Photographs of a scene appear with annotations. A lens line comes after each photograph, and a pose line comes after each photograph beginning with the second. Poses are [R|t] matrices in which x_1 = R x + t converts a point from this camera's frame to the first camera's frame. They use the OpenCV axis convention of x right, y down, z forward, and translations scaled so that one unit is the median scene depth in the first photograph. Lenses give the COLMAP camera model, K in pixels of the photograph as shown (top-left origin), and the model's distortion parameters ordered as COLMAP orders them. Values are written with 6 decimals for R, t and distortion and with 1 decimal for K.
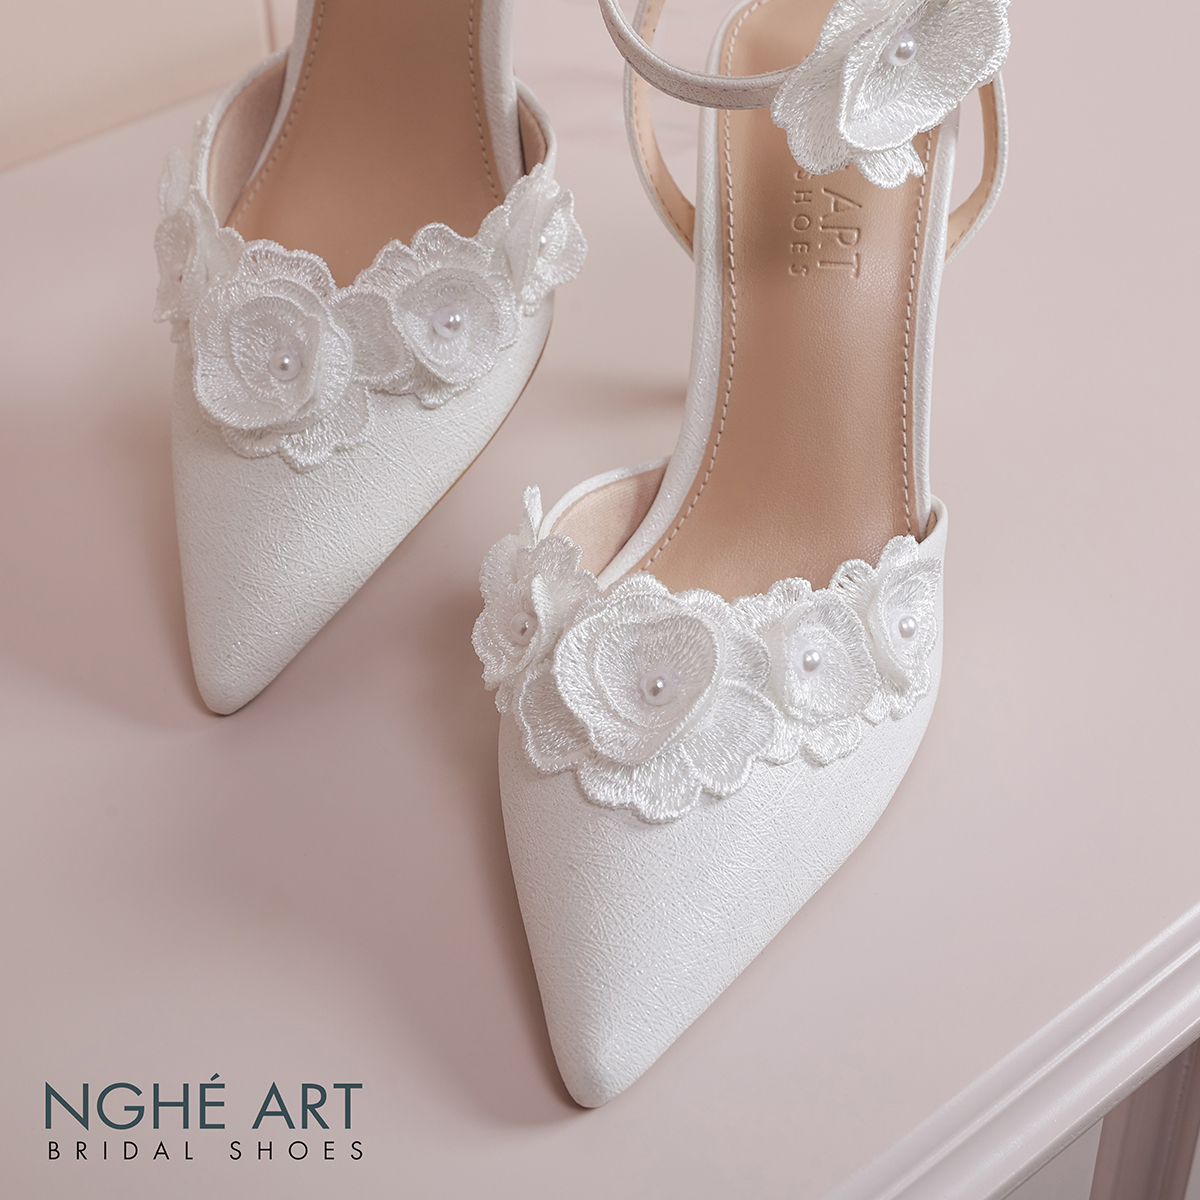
lens RADIAL K [[2311.6, 0, 600.1], [0, 2311.6, 565.2], [0, 0, 1]] dist [-0.008827, 0.261838]
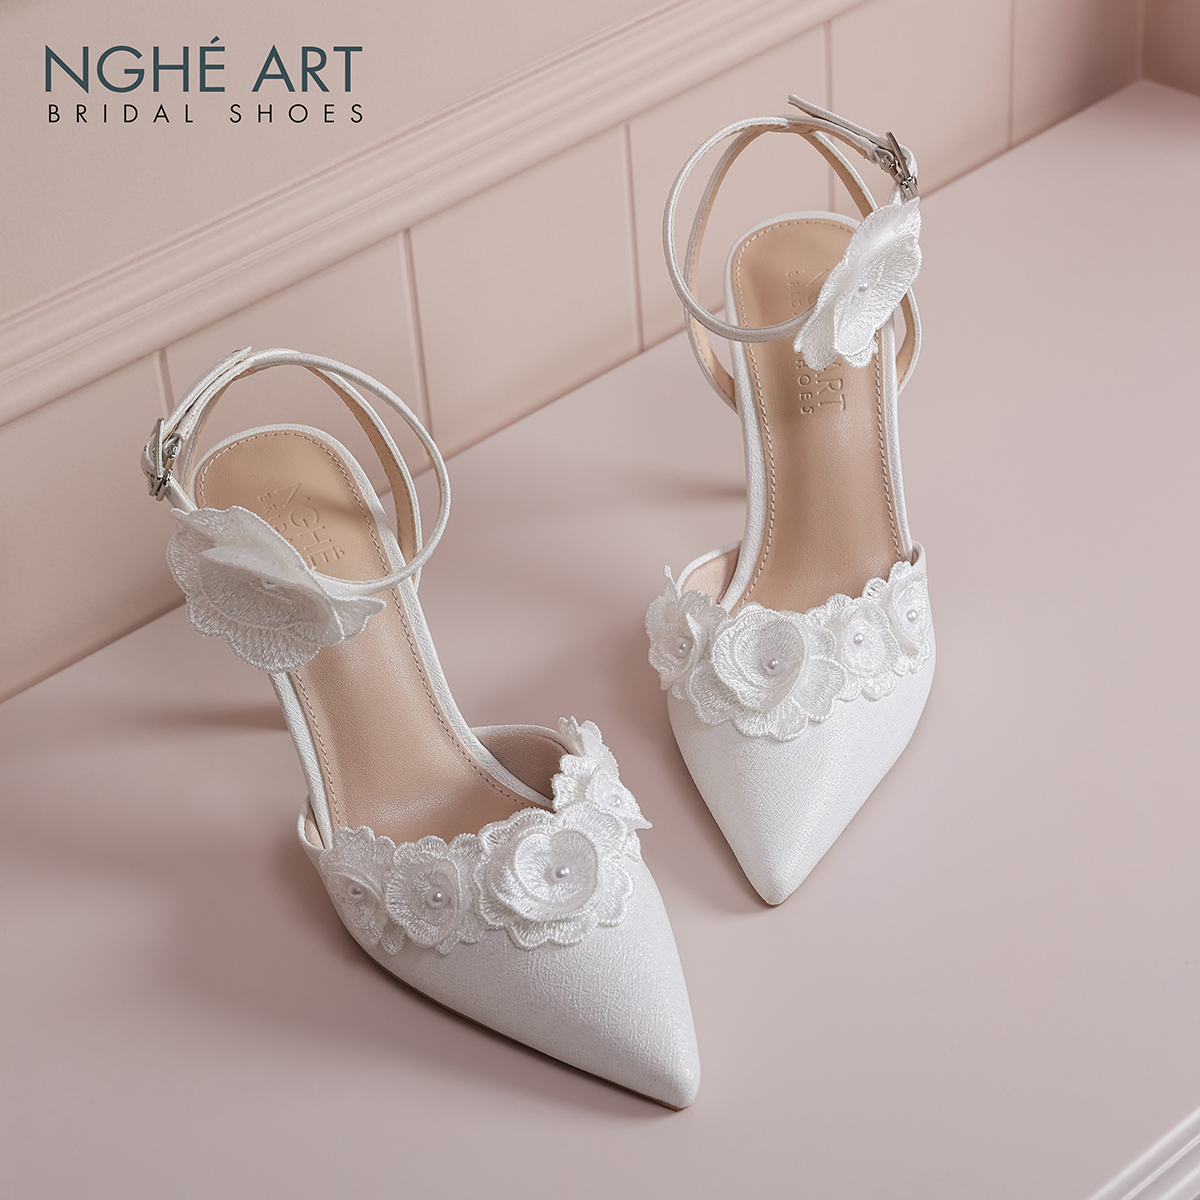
lens RADIAL K [[2866.2, 0, 600.0], [0, 2866.2, 600.0], [0, 0, 1]] dist [0.047839, 0.046257]
pose [[0.988854, -0.138229, 0.055314, -0.189627], [0.141820, 0.987599, -0.067341, 0.117365], [-0.045319, 0.074435, 0.996196, -0.978939]]
